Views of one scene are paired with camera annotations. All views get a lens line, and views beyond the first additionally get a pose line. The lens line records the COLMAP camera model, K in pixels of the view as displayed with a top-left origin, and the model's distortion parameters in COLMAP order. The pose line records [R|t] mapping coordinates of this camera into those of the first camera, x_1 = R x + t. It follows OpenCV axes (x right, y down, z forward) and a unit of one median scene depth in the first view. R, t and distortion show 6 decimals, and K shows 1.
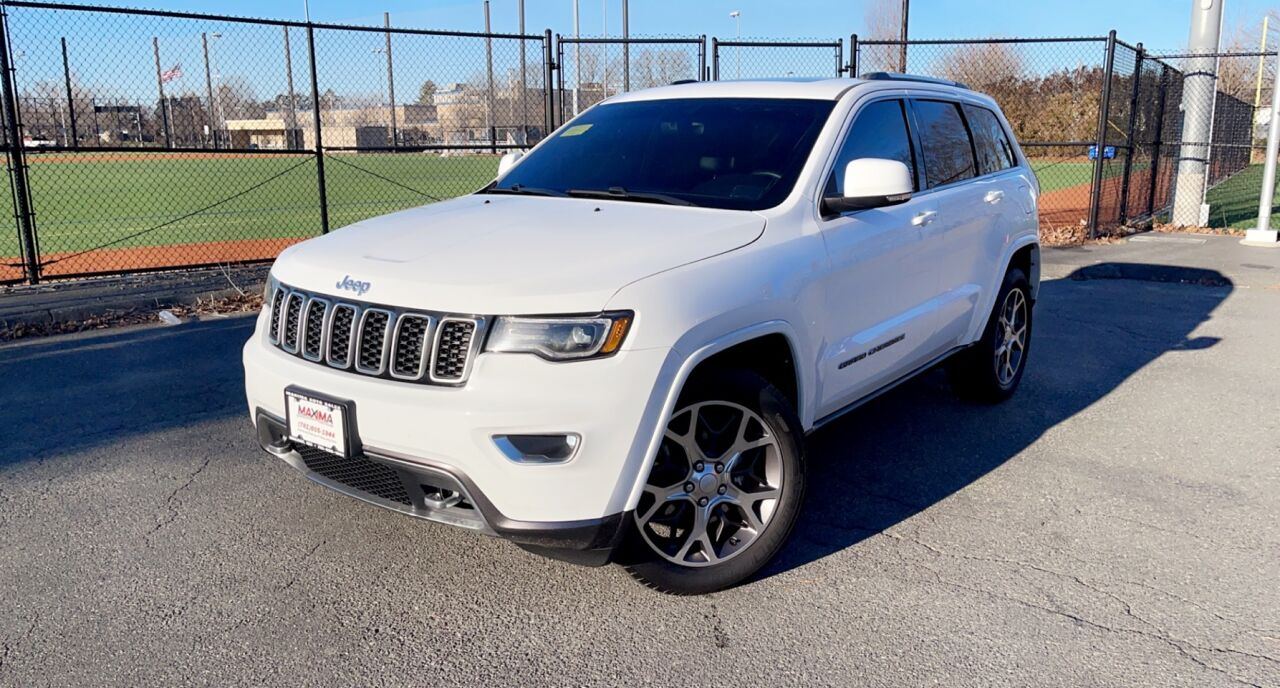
lens RADIAL K [[950.7, 0, 640.8], [0, 950.7, 345.6], [0, 0, 1]] dist [0.069545, -0.083113]
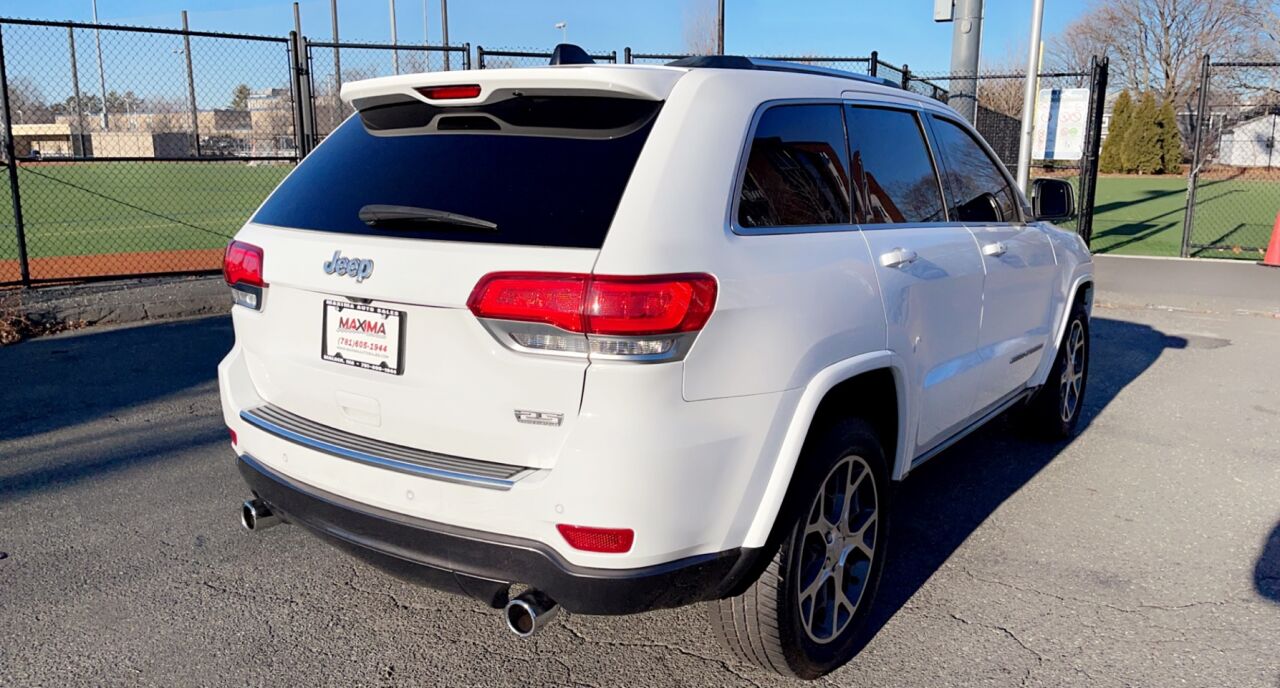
lens RADIAL K [[950.7, 0, 642.0], [0, 950.7, 347.0], [0, 0, 1]] dist [0.069545, -0.083113]
pose [[0.985723, -0.025310, 0.166461, 0.070982], [0.026902, 0.999611, -0.007315, -0.012966], [-0.166212, 0.011688, 0.986021, 0.042090]]
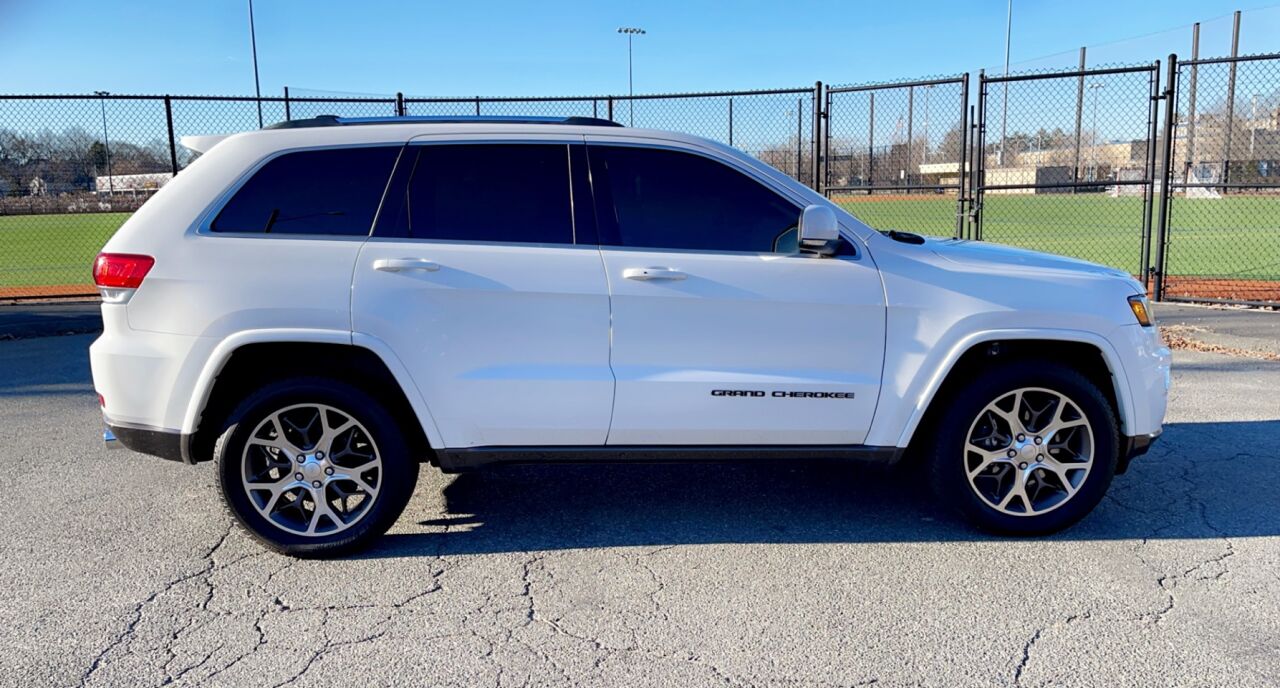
lens RADIAL K [[950.7, 0, 640.8], [0, 950.7, 347.1], [0, 0, 1]] dist [0.069545, -0.083113]
pose [[0.749886, 0.102483, -0.653581, 0.474414], [-0.128374, 0.991692, 0.008210, -0.022562], [0.648992, 0.077746, 0.756812, 0.094409]]
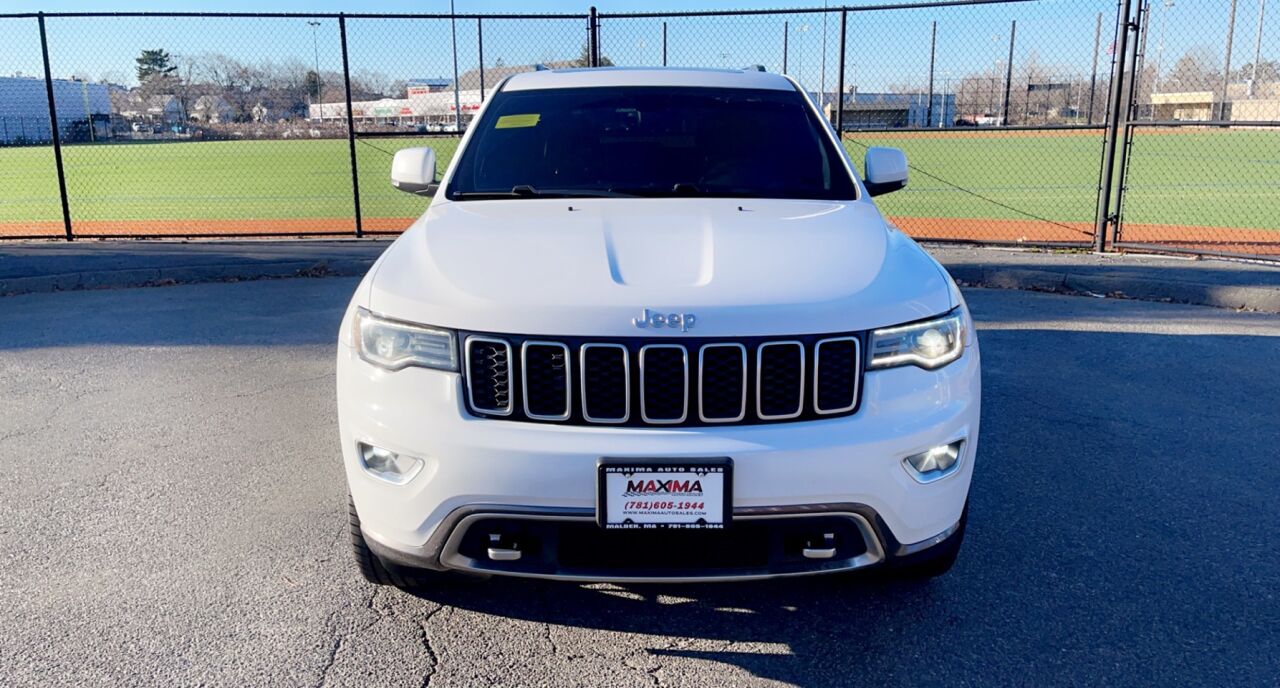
lens RADIAL K [[950.7, 0, 639.2], [0, 950.7, 344.0], [0, 0, 1]] dist [0.069545, -0.083113]
pose [[0.613544, 0.181191, -0.768592, 0.327845], [-0.163205, 0.981401, 0.101078, -0.045416], [0.772611, 0.063422, 0.631703, 0.186682]]
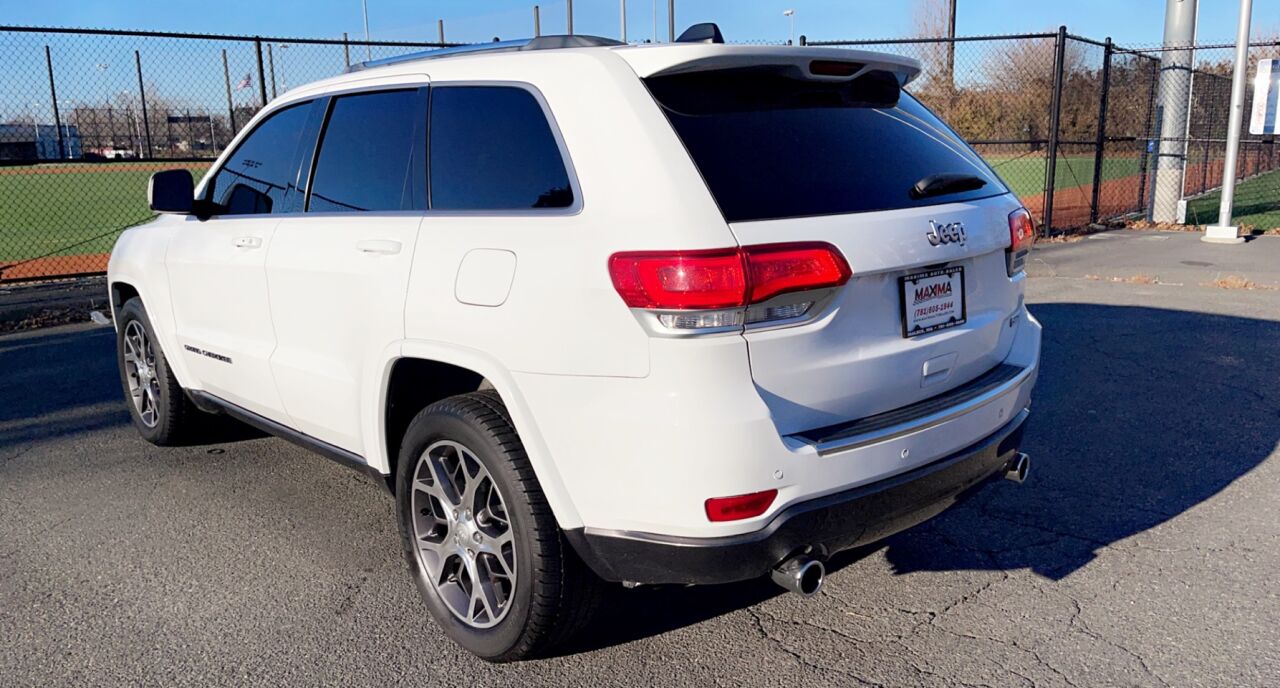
lens RADIAL K [[950.7, 0, 640.2], [0, 950.7, 349.3], [0, 0, 1]] dist [0.069545, -0.083113]
pose [[0.997649, -0.000023, -0.068534, 0.127937], [0.000178, 0.999997, 0.002245, 0.002629], [0.068534, -0.002252, 0.997646, -0.017770]]
